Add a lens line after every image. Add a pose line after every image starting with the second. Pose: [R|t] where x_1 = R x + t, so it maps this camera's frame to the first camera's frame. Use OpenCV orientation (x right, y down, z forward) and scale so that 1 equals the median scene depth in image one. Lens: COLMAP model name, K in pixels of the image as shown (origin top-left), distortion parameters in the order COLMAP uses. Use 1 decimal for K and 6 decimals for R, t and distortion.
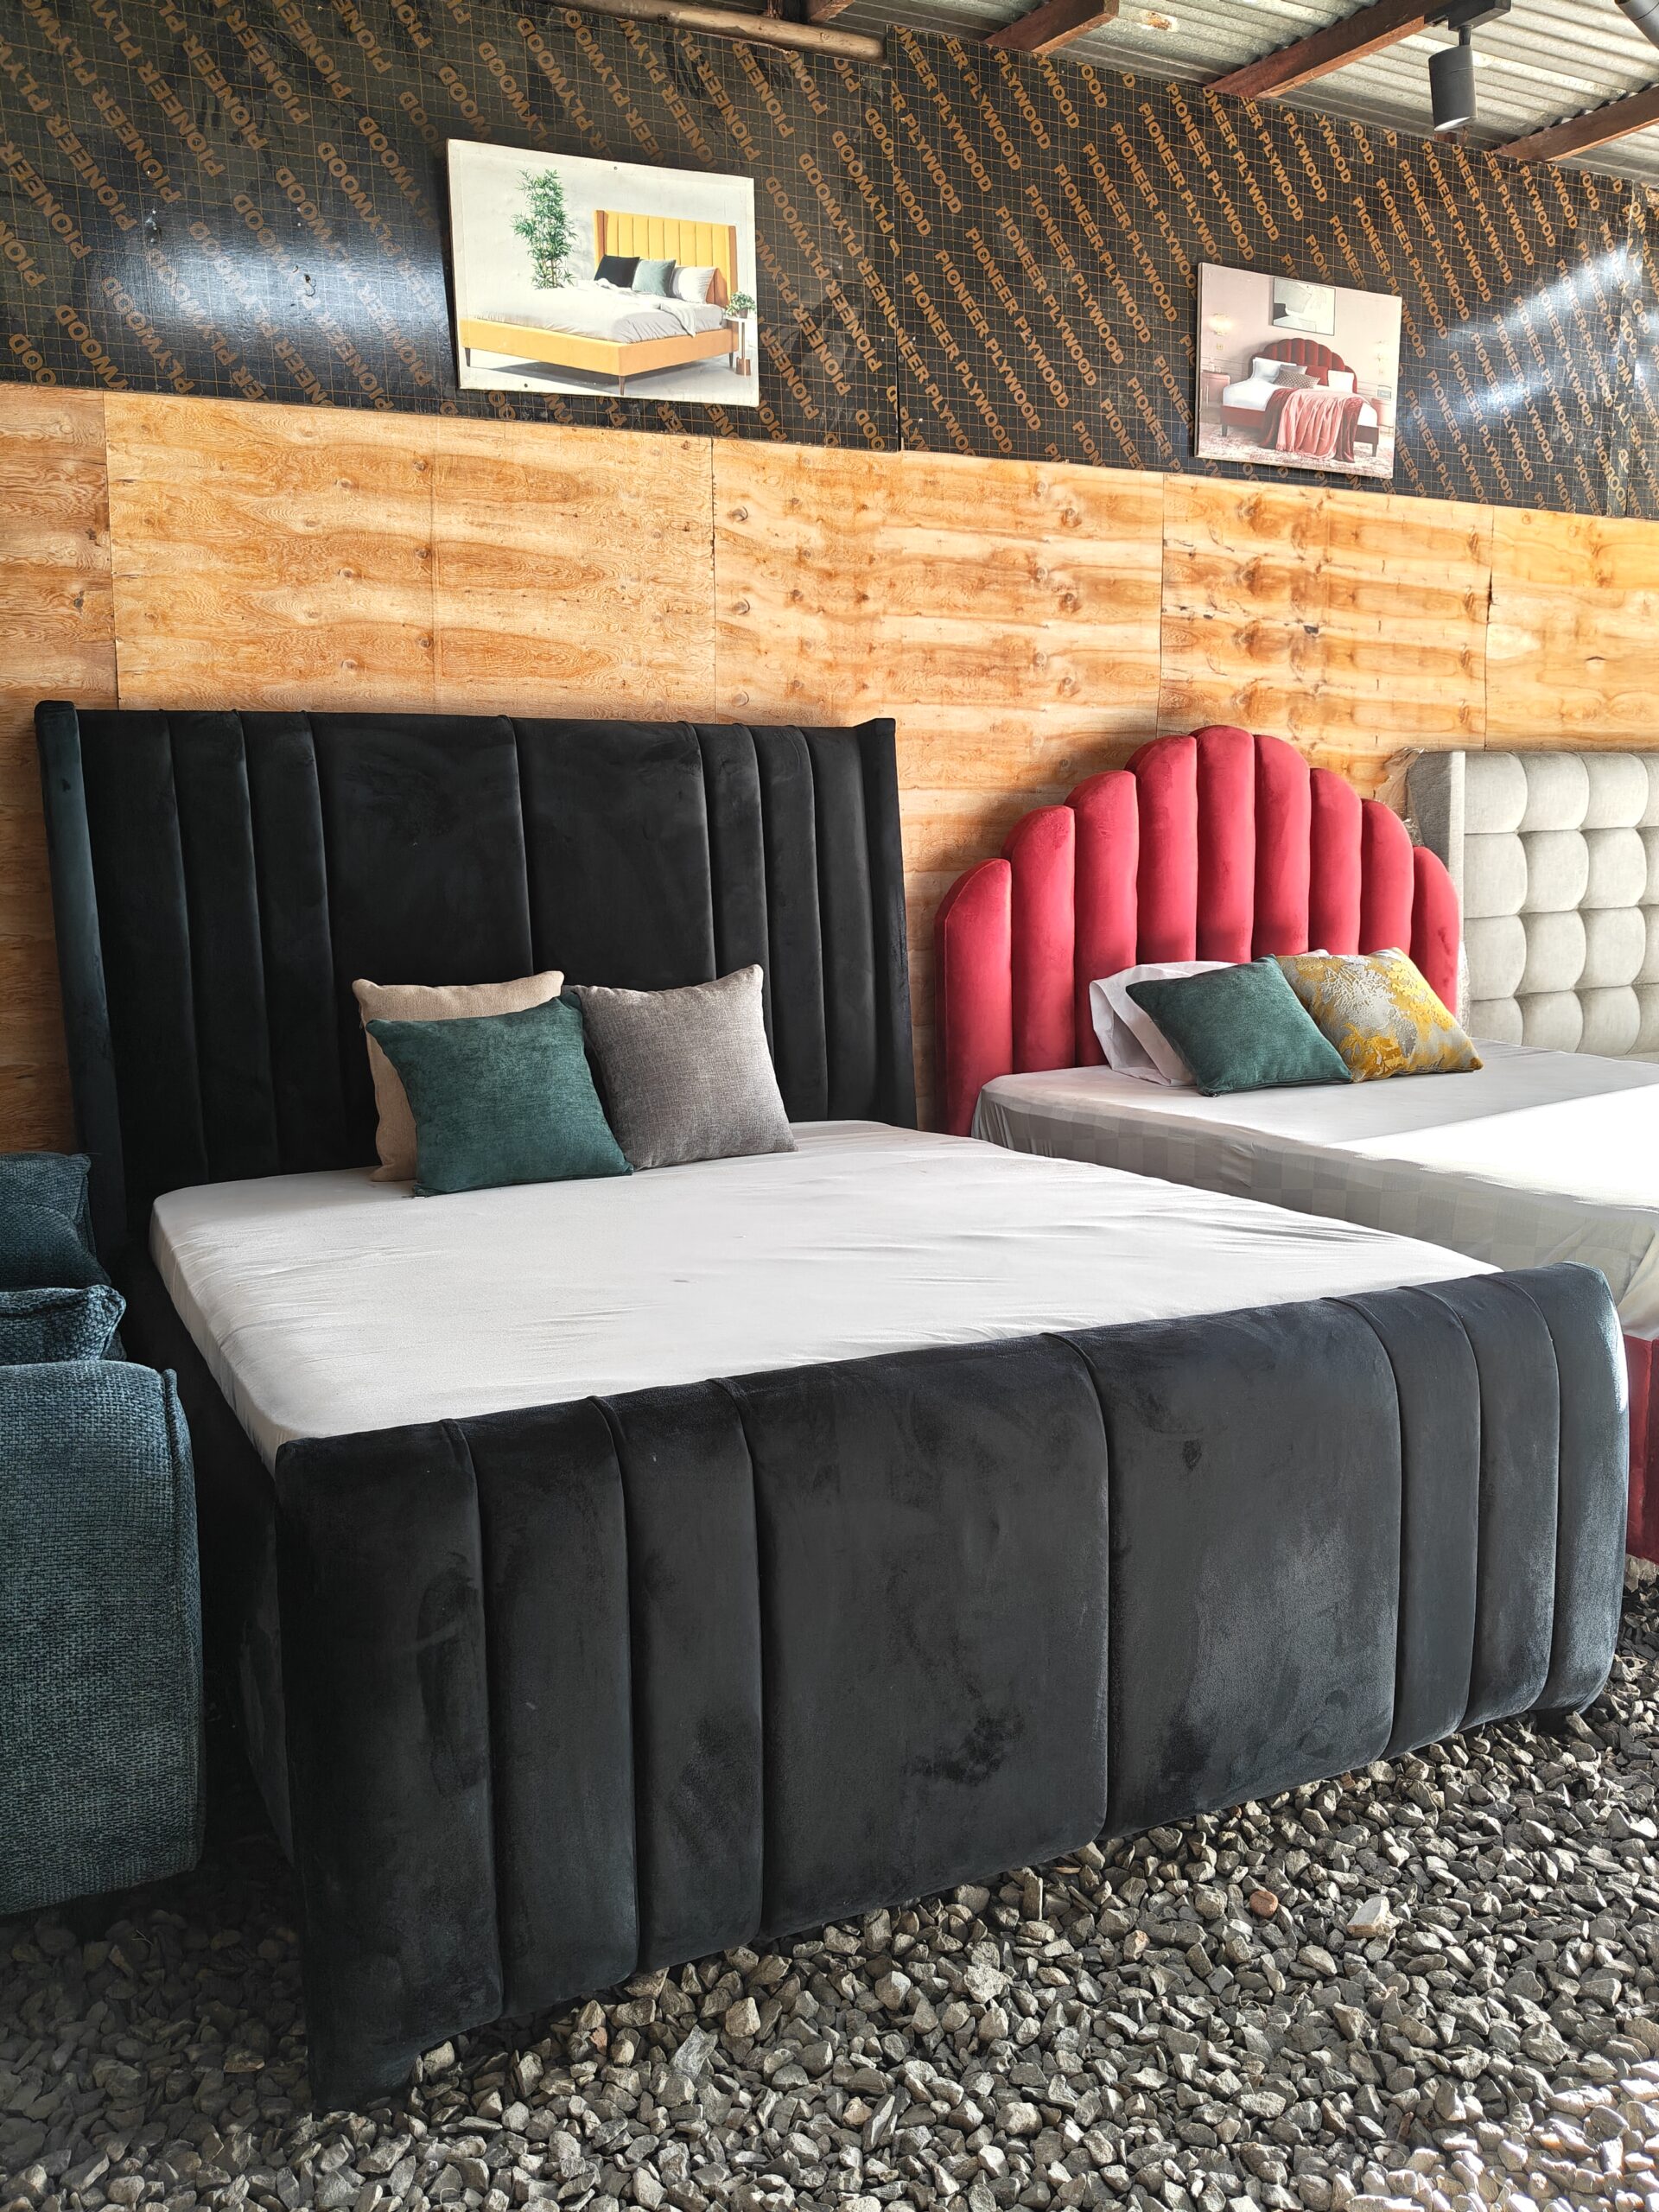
lens RADIAL K [[1724.0, 0, 833.0], [0, 1724.0, 1109.1], [0, 0, 1]] dist [-0.026298, -0.012232]
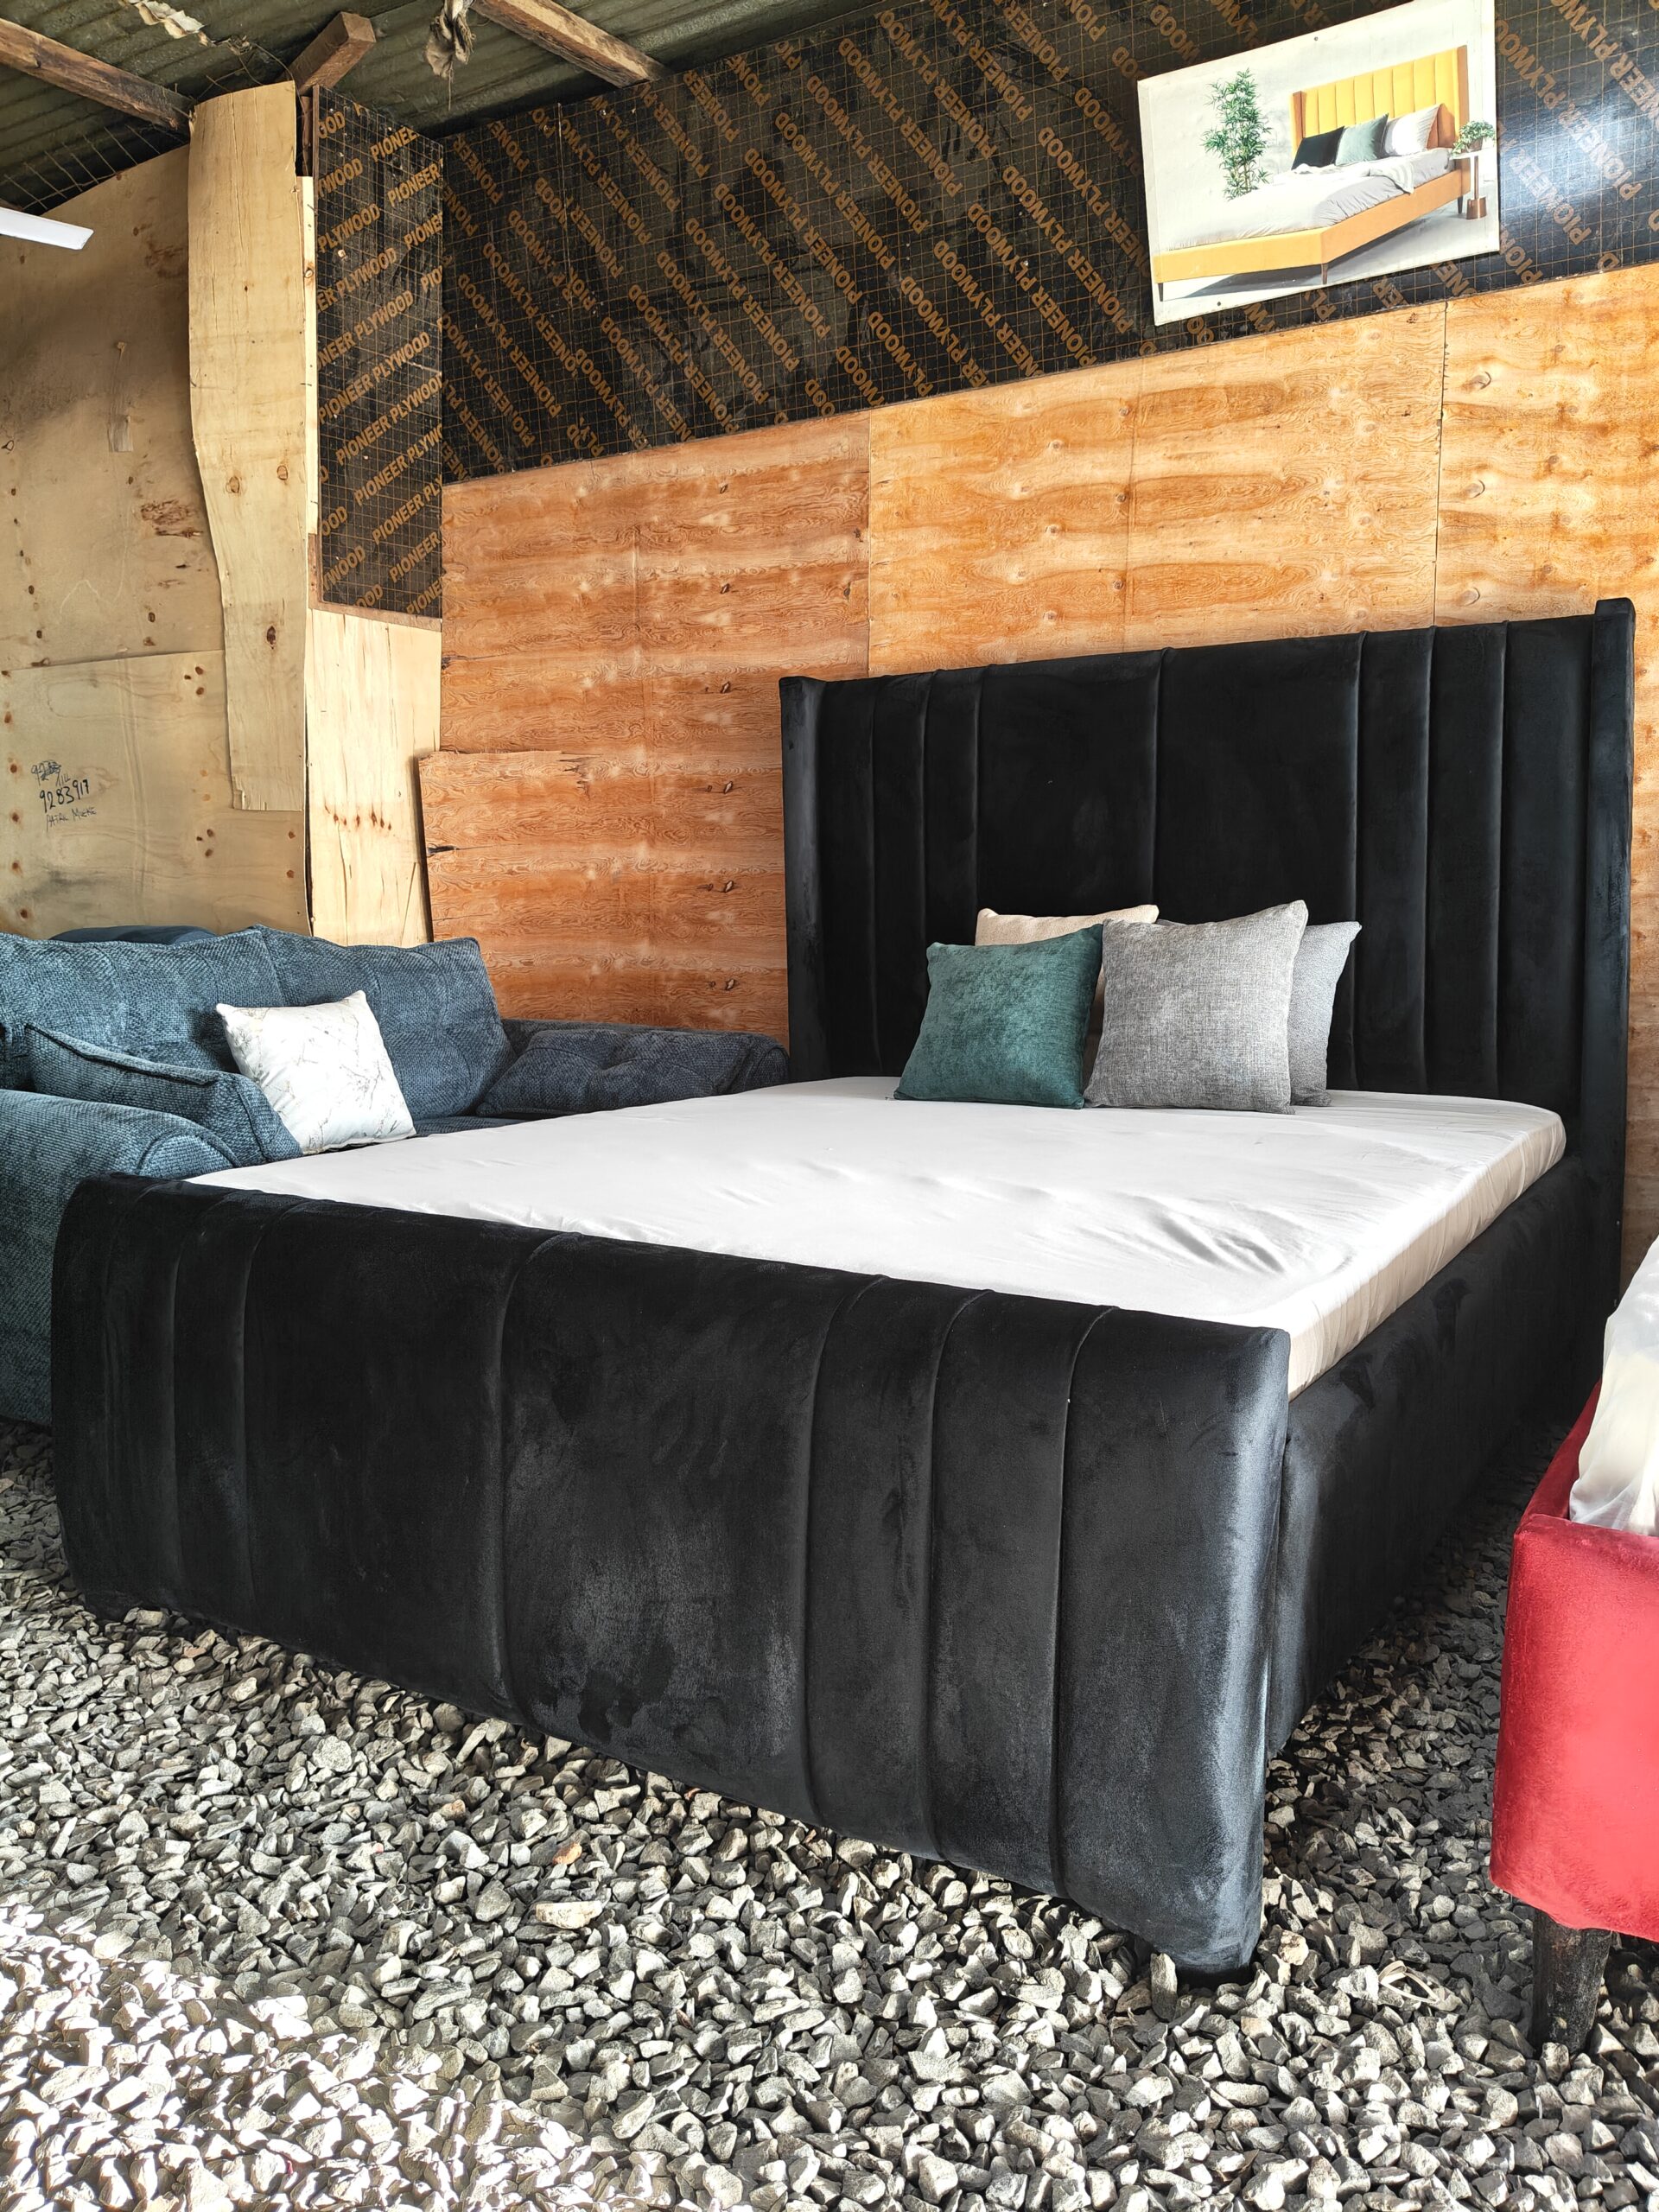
lens RADIAL K [[1724.0, 0, 833.0], [0, 1724.0, 1109.1], [0, 0, 1]] dist [-0.026298, -0.012232]
pose [[0.543552, 0.120787, -0.830639, 0.571628], [-0.103921, 0.991662, 0.076199, -0.019901], [0.832918, 0.044903, 0.551572, 0.305463]]
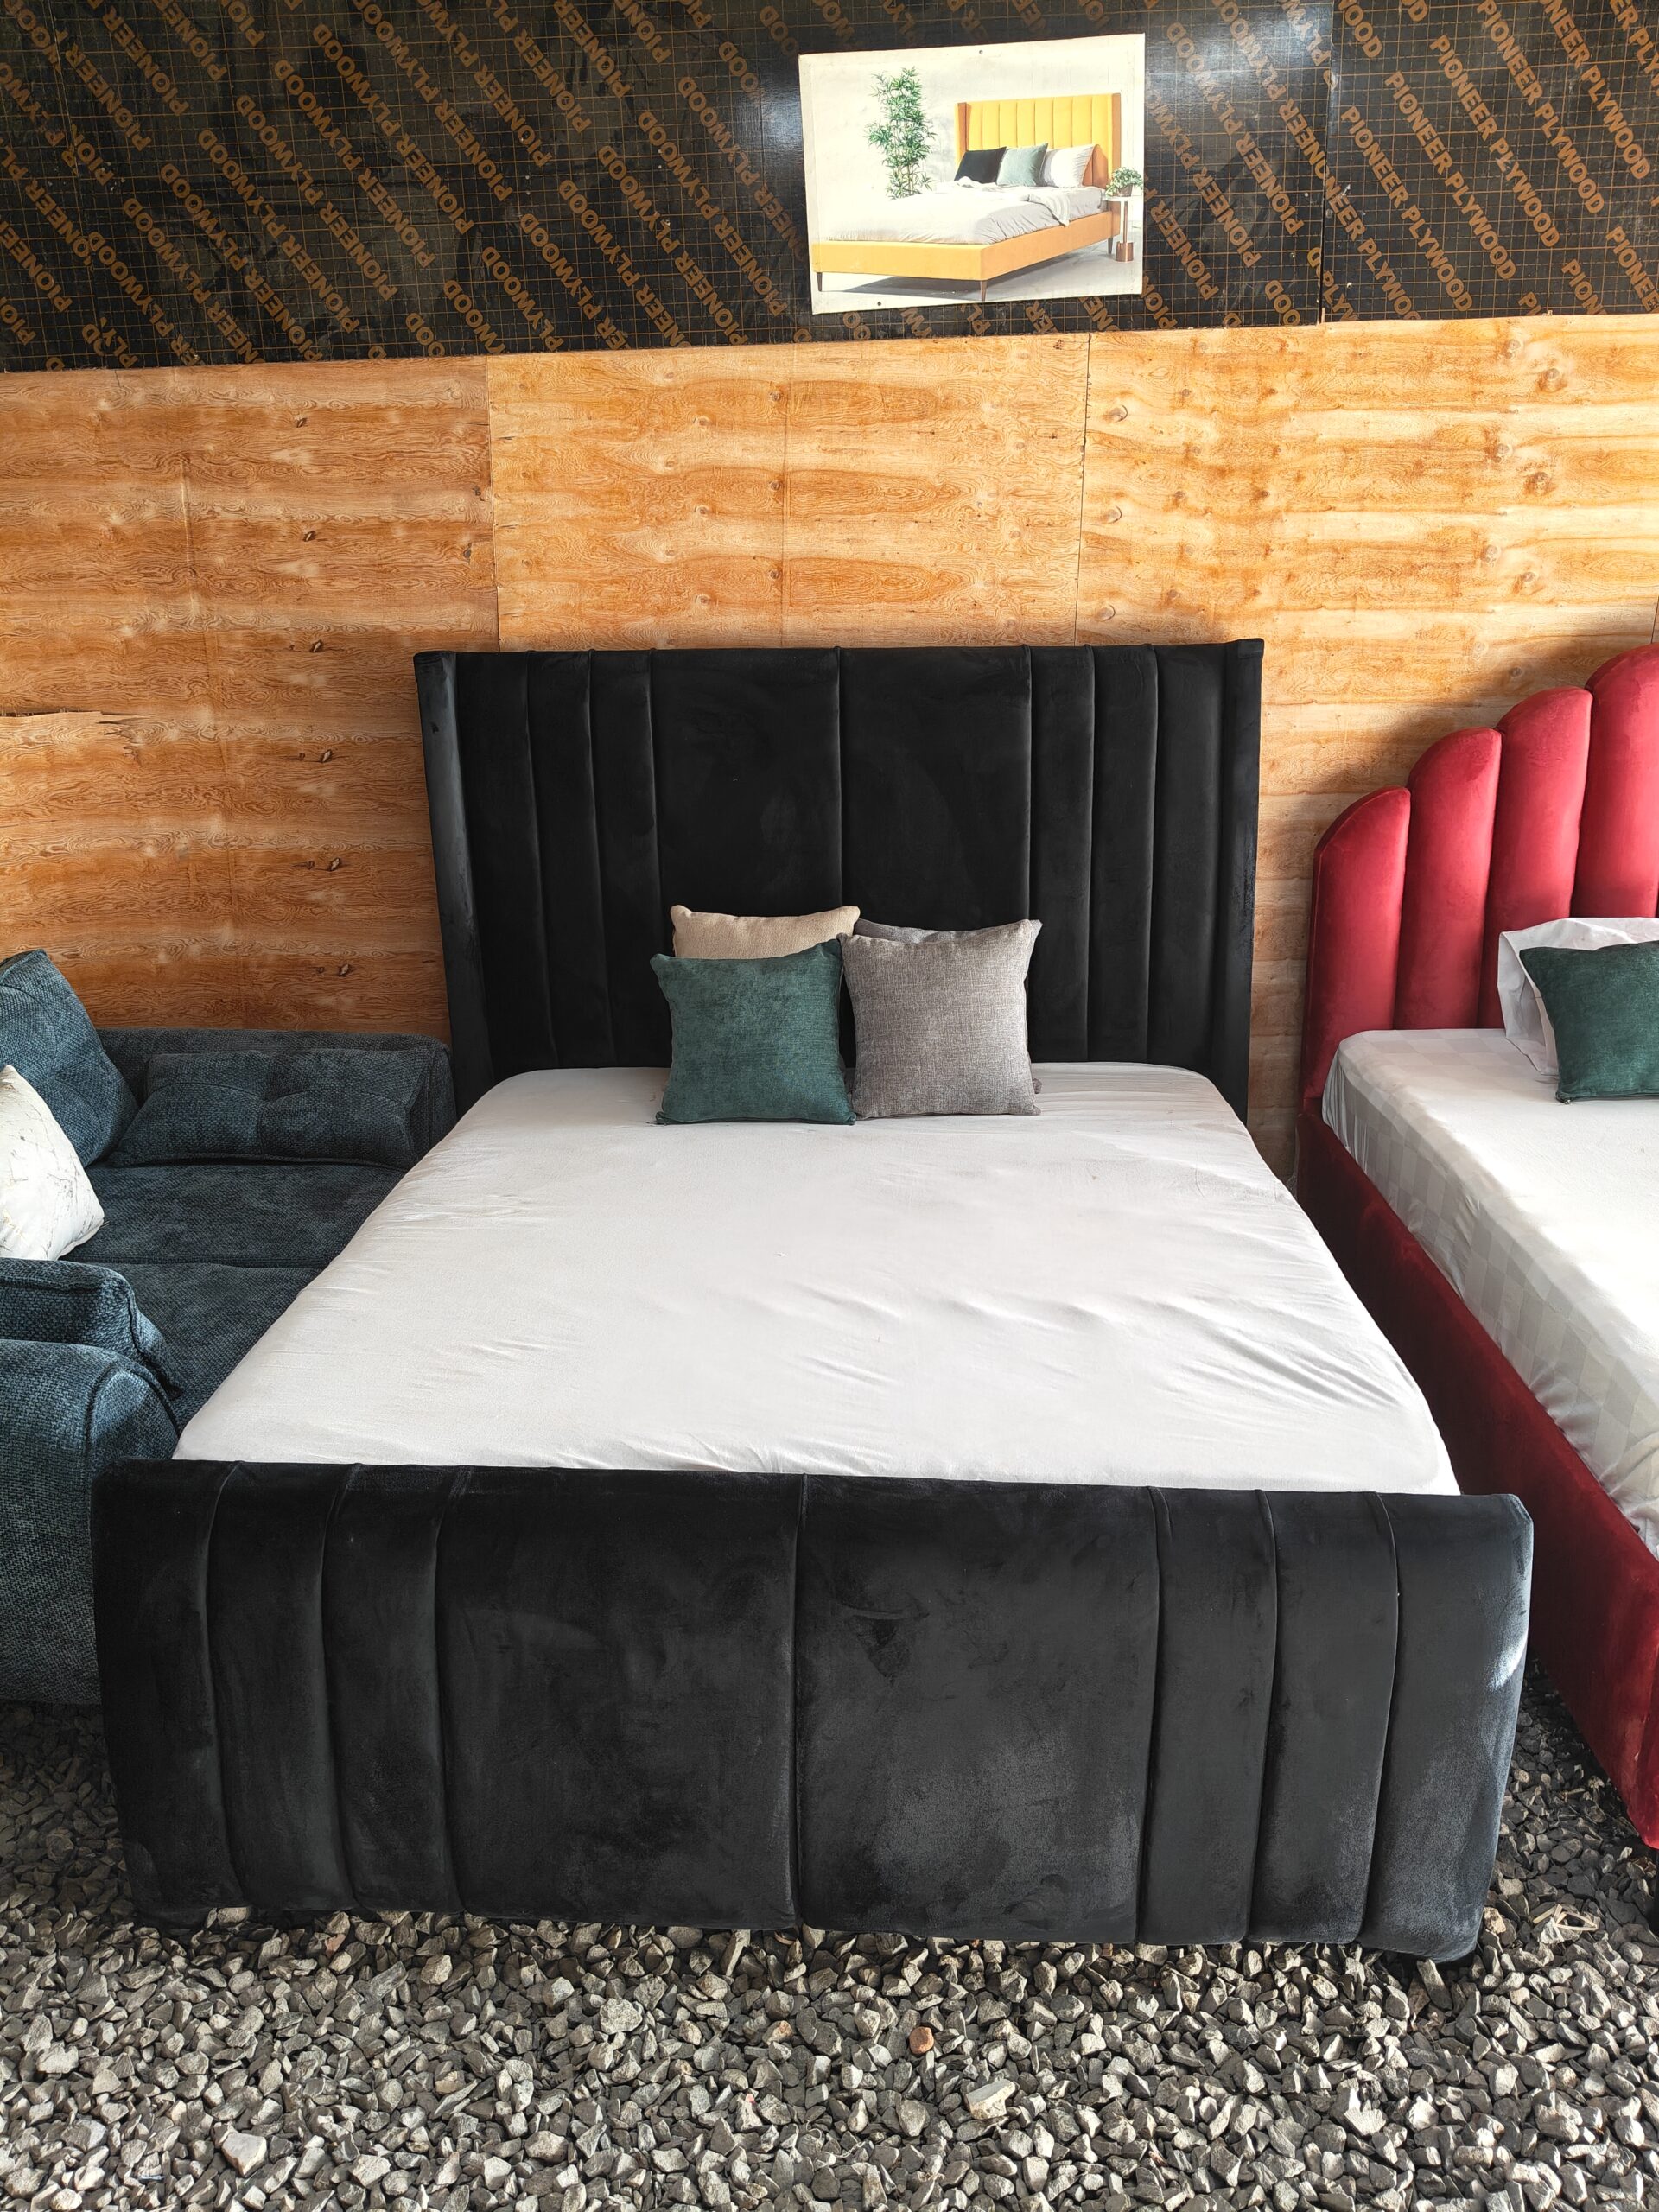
lens RADIAL K [[1711.7, 0, 829.1], [0, 1711.7, 1099.6], [0, 0, 1]] dist [-0.012827, -0.029640]
pose [[0.878085, 0.150549, -0.454204, 0.313946], [-0.069703, 0.979335, 0.189855, -0.160038], [0.473400, -0.135049, 0.870433, 0.071507]]
